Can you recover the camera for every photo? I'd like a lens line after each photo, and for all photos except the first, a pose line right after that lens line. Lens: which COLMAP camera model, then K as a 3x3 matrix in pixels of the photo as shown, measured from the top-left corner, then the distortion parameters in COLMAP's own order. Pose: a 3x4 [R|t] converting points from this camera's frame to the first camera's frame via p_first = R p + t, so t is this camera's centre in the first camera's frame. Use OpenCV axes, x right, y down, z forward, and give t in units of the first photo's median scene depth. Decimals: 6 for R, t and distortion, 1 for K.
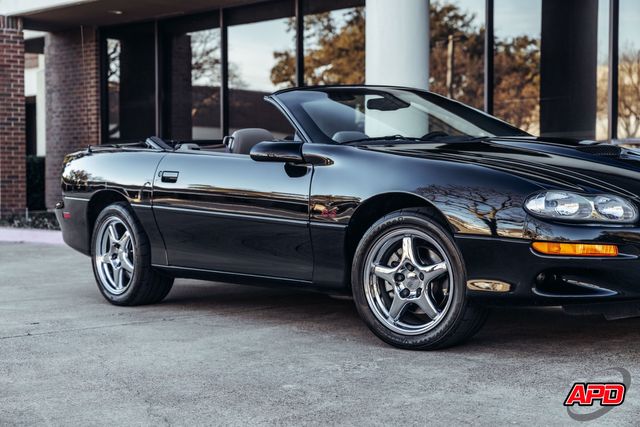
lens RADIAL K [[1360.9, 0, 317.5], [0, 1360.9, 219.1], [0, 0, 1]] dist [0.205322, 0.000000]
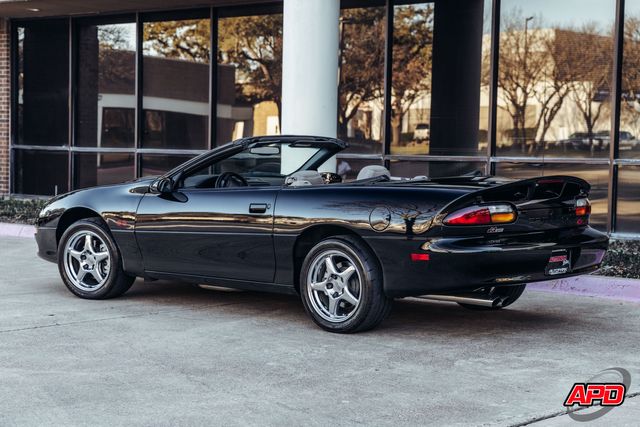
lens RADIAL K [[1546.1, 0, 316.8], [0, 1546.1, 287.7], [0, 0, 1]] dist [0.171475, 0.000000]
pose [[0.995172, 0.012868, 0.097299, -0.040998], [-0.019727, 0.997361, 0.069868, -0.024415], [-0.096143, -0.071450, 0.992800, -0.207628]]
